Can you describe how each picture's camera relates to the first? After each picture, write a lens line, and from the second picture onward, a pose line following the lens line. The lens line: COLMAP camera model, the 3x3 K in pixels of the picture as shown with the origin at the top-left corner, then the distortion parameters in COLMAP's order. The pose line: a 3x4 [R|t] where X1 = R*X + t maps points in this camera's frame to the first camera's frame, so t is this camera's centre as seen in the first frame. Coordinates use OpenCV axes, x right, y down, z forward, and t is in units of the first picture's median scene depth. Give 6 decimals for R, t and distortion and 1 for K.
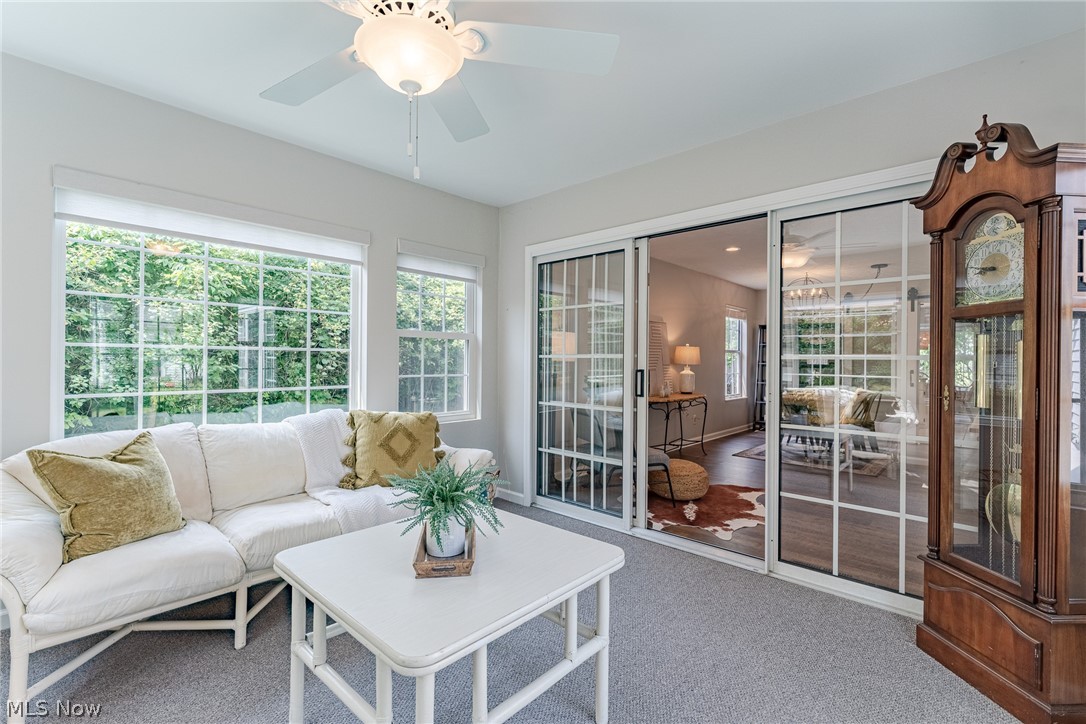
lens RADIAL K [[475.4, 0, 543.0], [0, 475.4, 362.0], [0, 0, 1]] dist [0.003114, 0.000020]
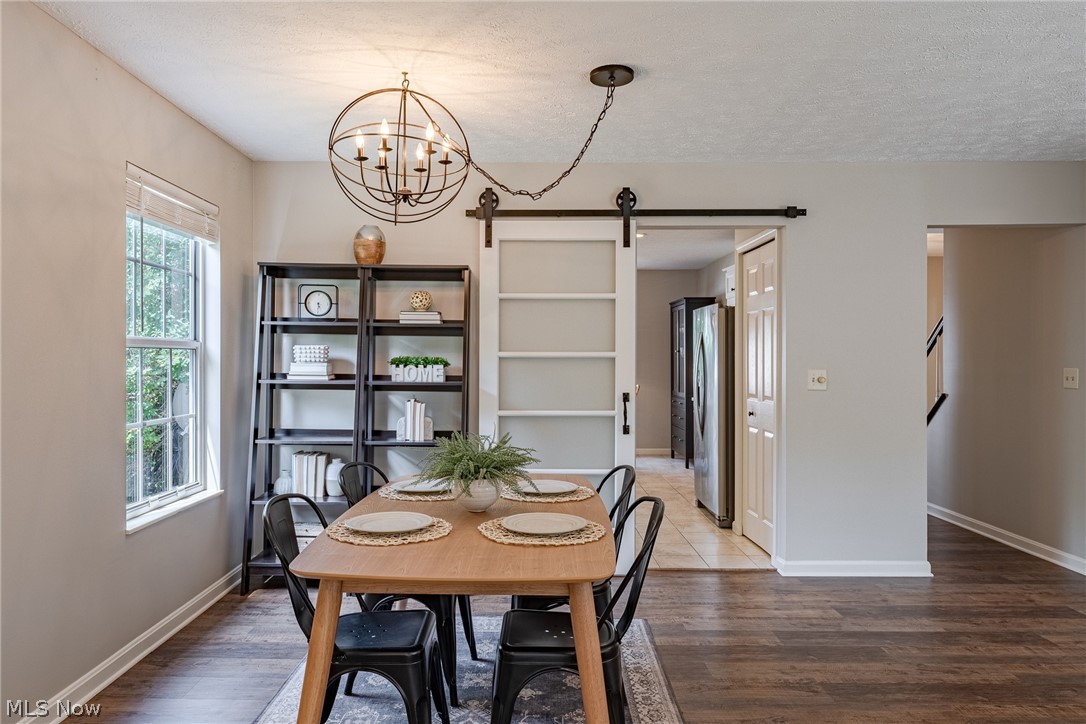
lens RADIAL K [[734.2, 0, 543.0], [0, 734.2, 362.0], [0, 0, 1]] dist [-0.006750, -0.000311]
pose [[0.722857, -0.013737, 0.690861, 0.251085], [0.009555, 0.999905, 0.009886, -0.013692], [-0.690931, -0.000545, 0.722920, 0.508718]]
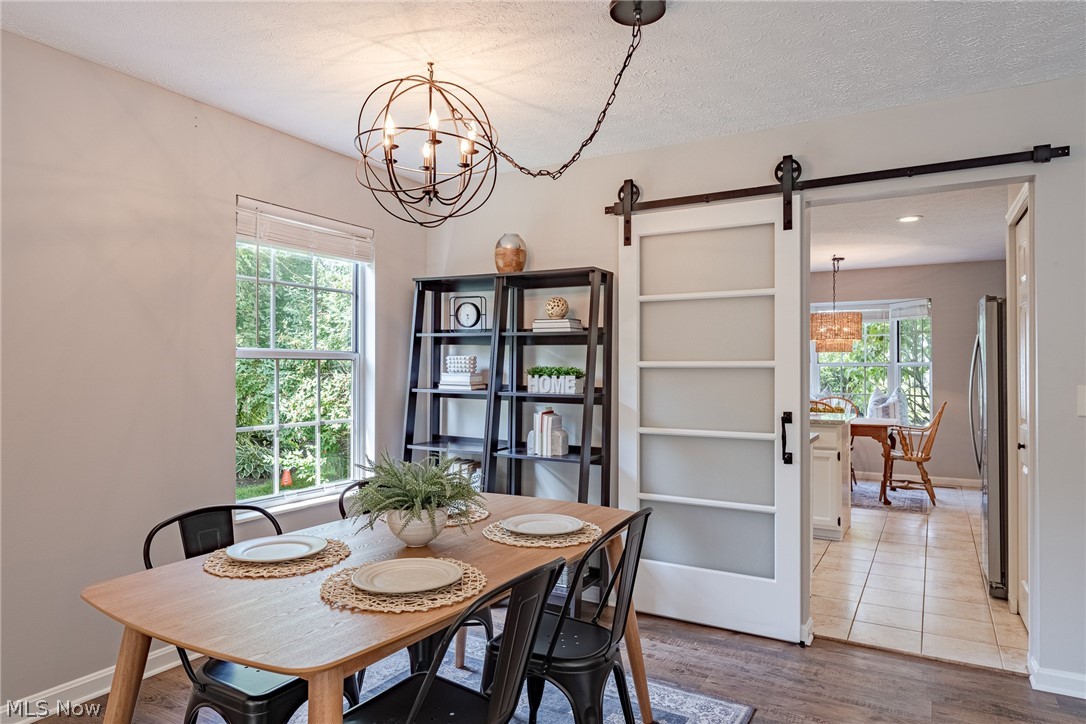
lens RADIAL K [[684.1, 0, 543.0], [0, 684.1, 362.0], [0, 0, 1]] dist [-0.005441, -0.001418]
pose [[0.973021, -0.006928, 0.230612, 0.431097], [0.009856, 0.999885, -0.011550, -0.011162], [-0.230505, 0.013511, 0.972977, 0.499718]]
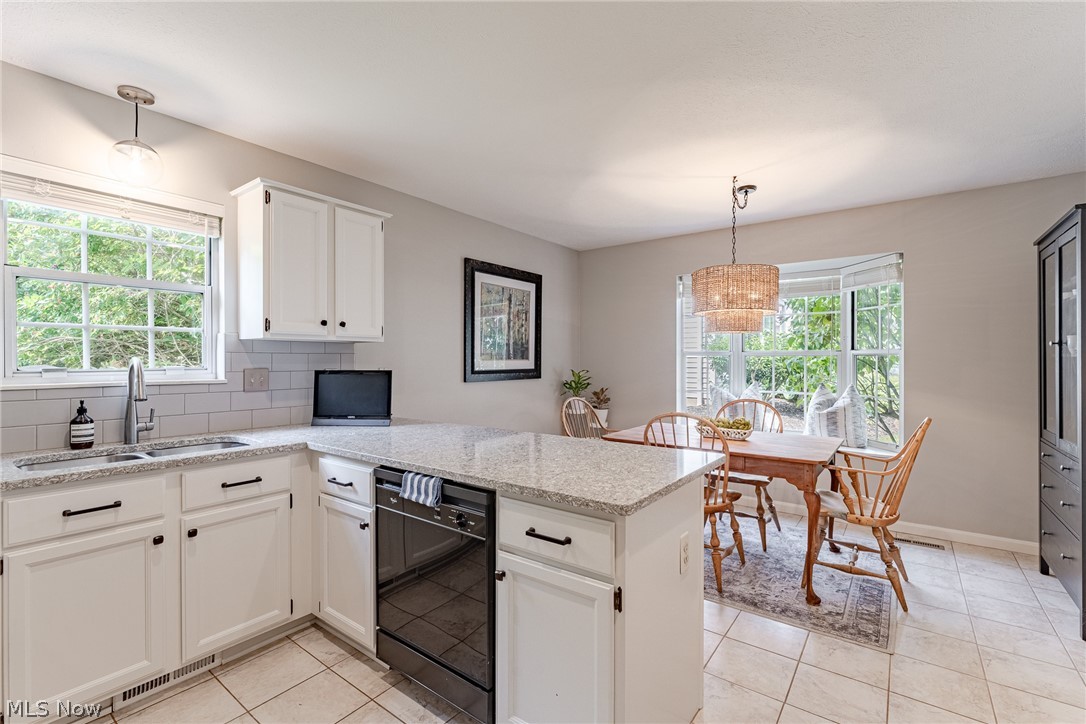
lens RADIAL K [[475.4, 0, 543.0], [0, 475.4, 362.0], [0, 0, 1]] dist [0.003114, 0.000020]
pose [[0.995012, -0.009440, 0.099313, 0.798276], [0.009259, 0.999955, 0.002282, -0.008694], [-0.099330, -0.001351, 0.995054, 0.891909]]
